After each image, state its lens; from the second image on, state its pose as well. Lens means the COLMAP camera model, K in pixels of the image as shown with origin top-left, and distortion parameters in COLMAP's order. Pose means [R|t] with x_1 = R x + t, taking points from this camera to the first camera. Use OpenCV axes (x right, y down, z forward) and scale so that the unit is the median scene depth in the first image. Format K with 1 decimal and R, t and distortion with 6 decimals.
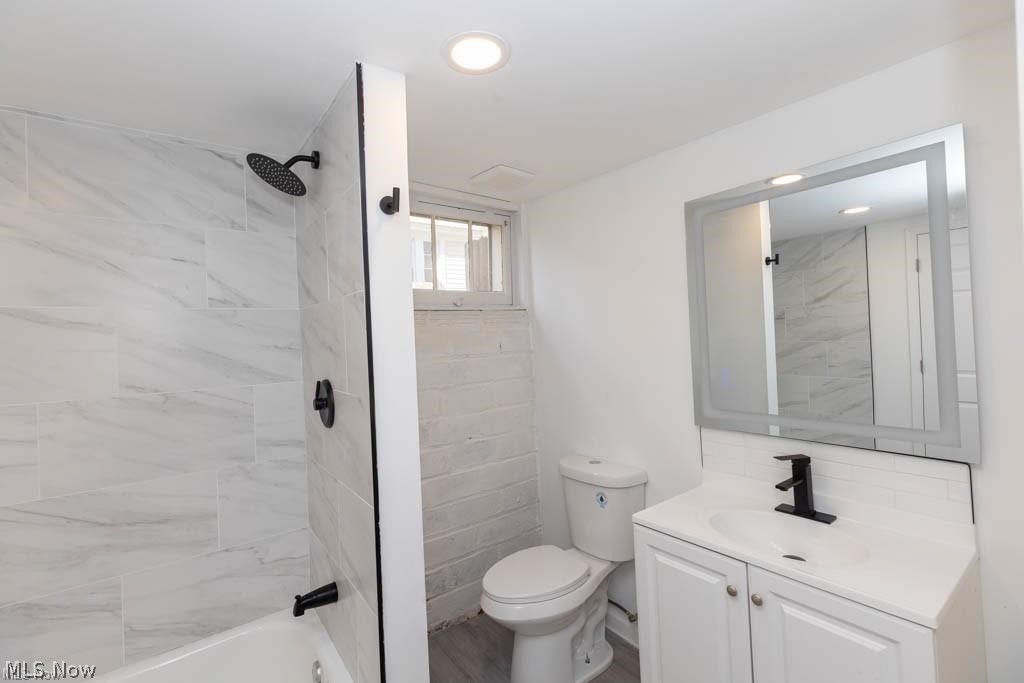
lens RADIAL K [[451.8, 0, 513.3], [0, 451.8, 336.3], [0, 0, 1]] dist [0.003427, -0.000788]
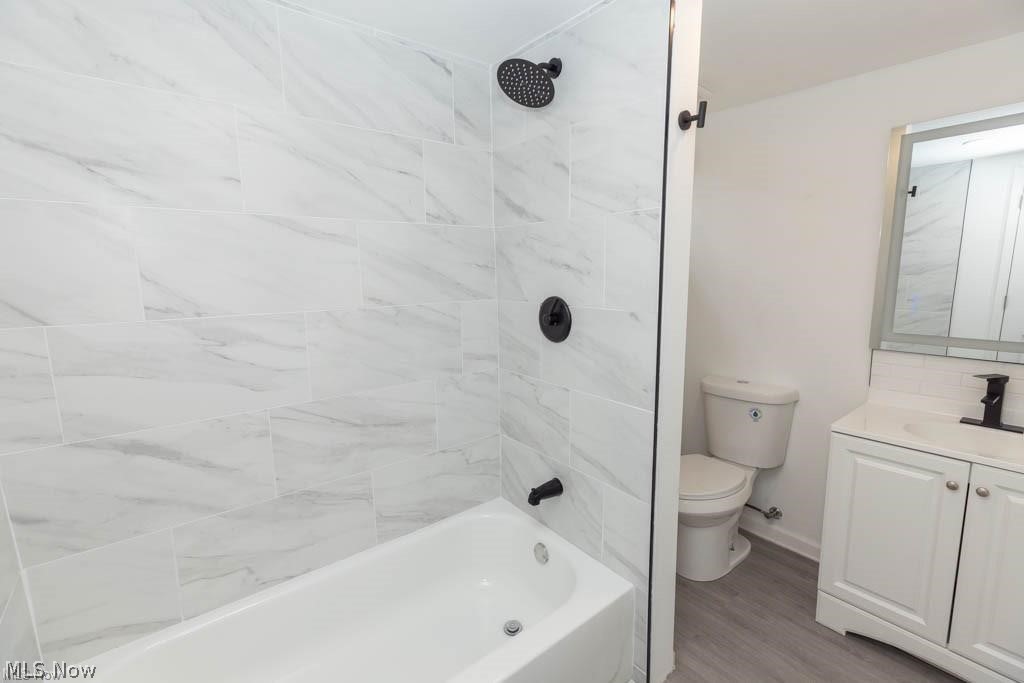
lens RADIAL K [[451.8, 0, 510.5], [0, 451.8, 339.9], [0, 0, 1]] dist [0.003427, -0.000788]
pose [[0.999411, 0.019936, 0.027945, -0.521809], [-0.024111, 0.987131, 0.158087, 0.030715], [-0.024434, -0.158667, 0.987030, -0.041780]]
